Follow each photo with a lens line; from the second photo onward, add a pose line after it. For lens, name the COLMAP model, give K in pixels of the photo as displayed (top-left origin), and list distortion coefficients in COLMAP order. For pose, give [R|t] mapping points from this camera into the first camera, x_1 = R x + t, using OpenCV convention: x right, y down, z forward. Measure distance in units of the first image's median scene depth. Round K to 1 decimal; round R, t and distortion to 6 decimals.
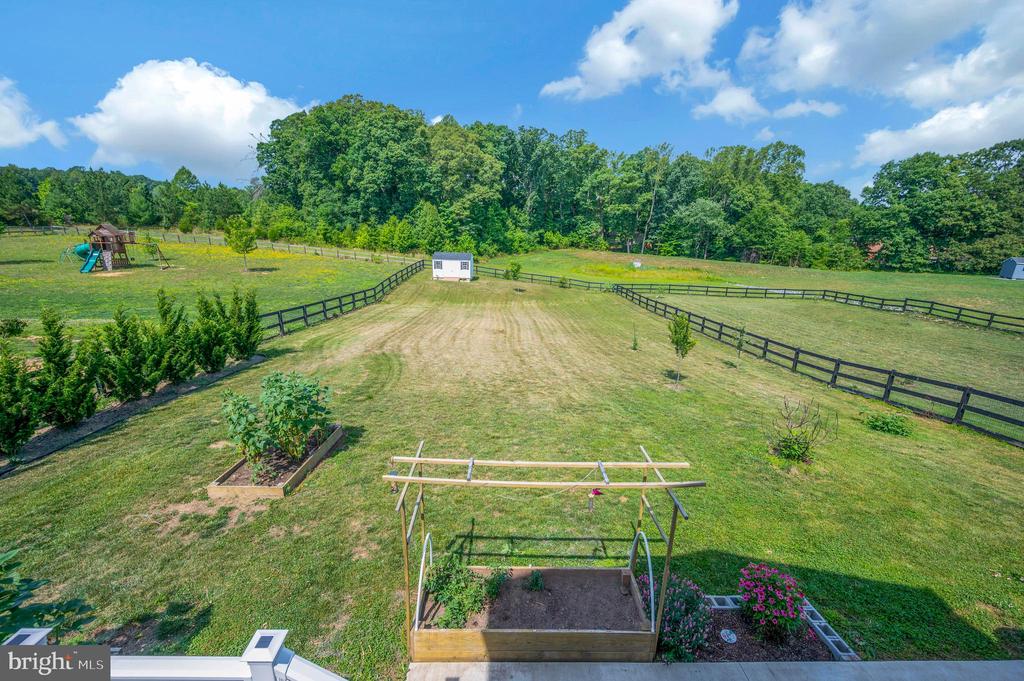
lens RADIAL K [[425.1, 0, 514.0], [0, 425.1, 339.9], [0, 0, 1]] dist [0.001956, -0.000525]
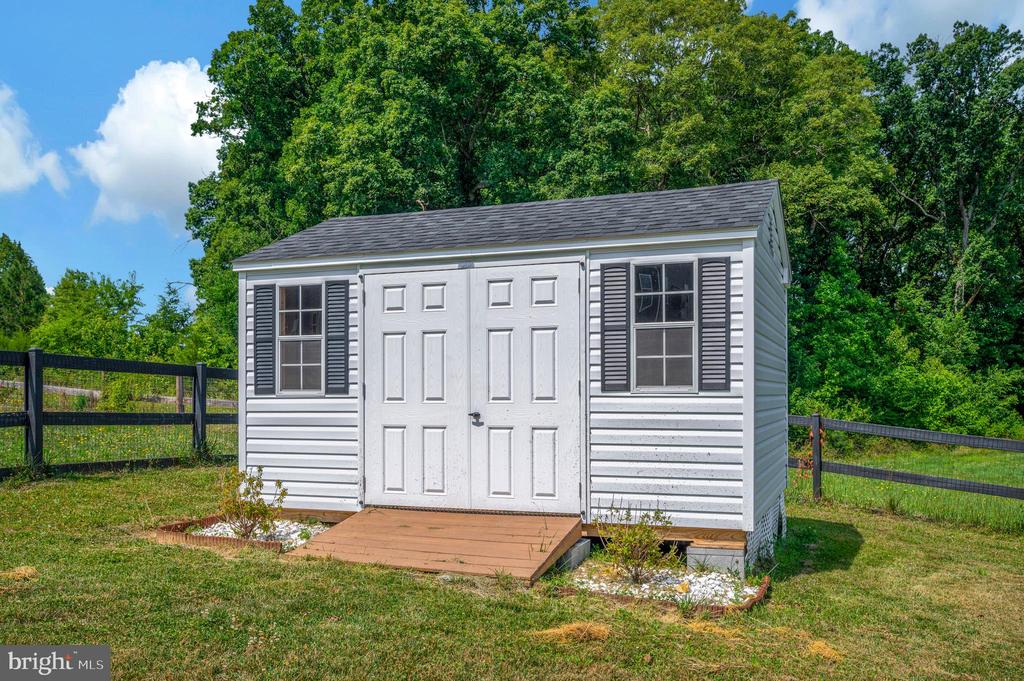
lens RADIAL K [[906.0, 0, 502.4], [0, 906.0, 369.6], [0, 0, 1]] dist [0.007700, 0.001295]
pose [[0.933959, -0.037183, -0.355439, -0.054903], [-0.078600, 0.948849, -0.305790, -0.076103], [0.348629, 0.313533, 0.883264, 0.528283]]
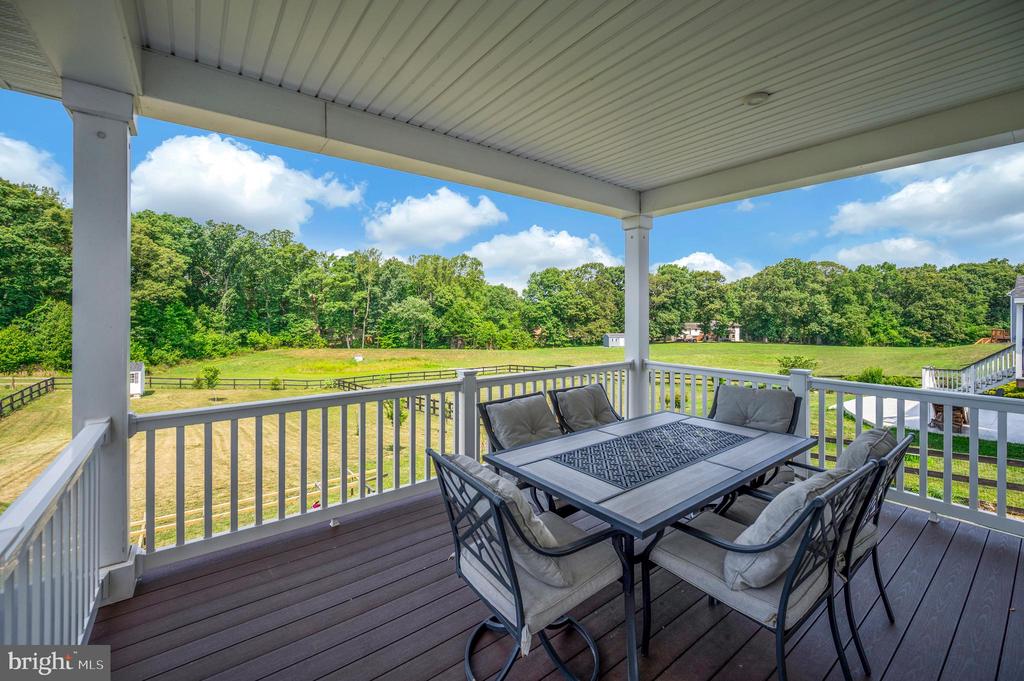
lens RADIAL K [[425.1, 0, 522.9], [0, 425.1, 314.7], [0, 0, 1]] dist [0.001956, -0.000525]
pose [[0.797718, -0.024315, 0.602540, -0.005870], [0.187776, 0.959526, -0.209881, 0.008615], [-0.573049, 0.280569, 0.769997, -0.035230]]
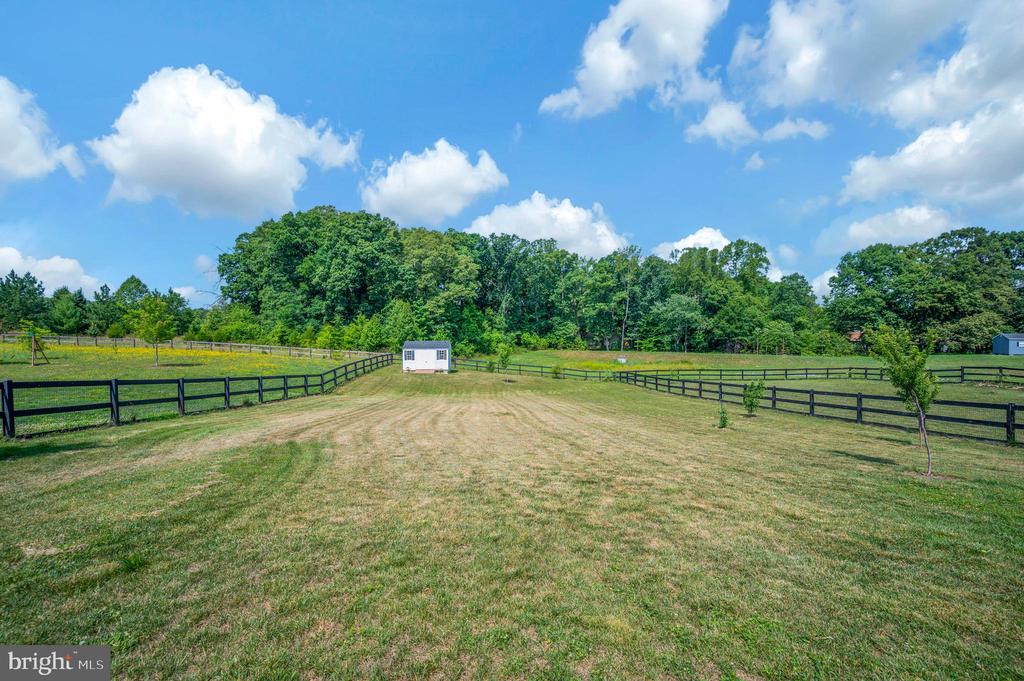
lens RADIAL K [[425.1, 0, 513.9], [0, 425.1, 332.7], [0, 0, 1]] dist [0.001956, -0.000525]
pose [[0.997009, -0.035461, 0.068666, -0.017814], [0.052974, 0.960515, -0.273137, 0.012215], [-0.056269, 0.275958, 0.959521, 0.104396]]
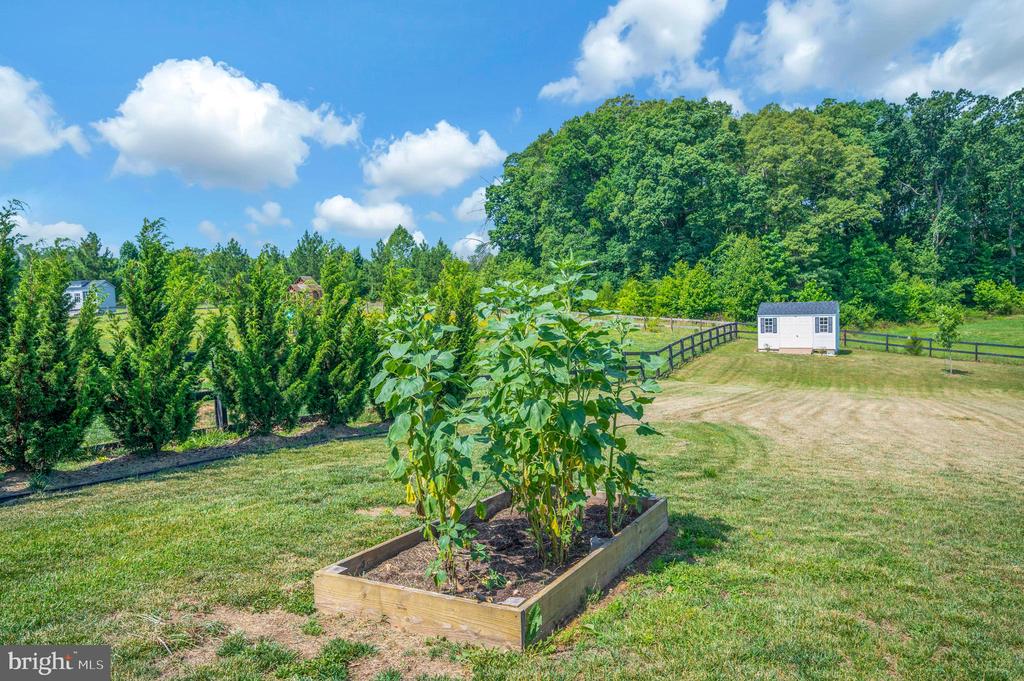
lens RADIAL K [[713.7, 0, 501.5], [0, 713.7, 338.6], [0, 0, 1]] dist [0.002334, -0.002306]
pose [[0.878941, -0.027985, -0.476109, -0.028868], [-0.074571, 0.977935, -0.195147, 0.023235], [0.471065, 0.207027, 0.857460, 0.049111]]
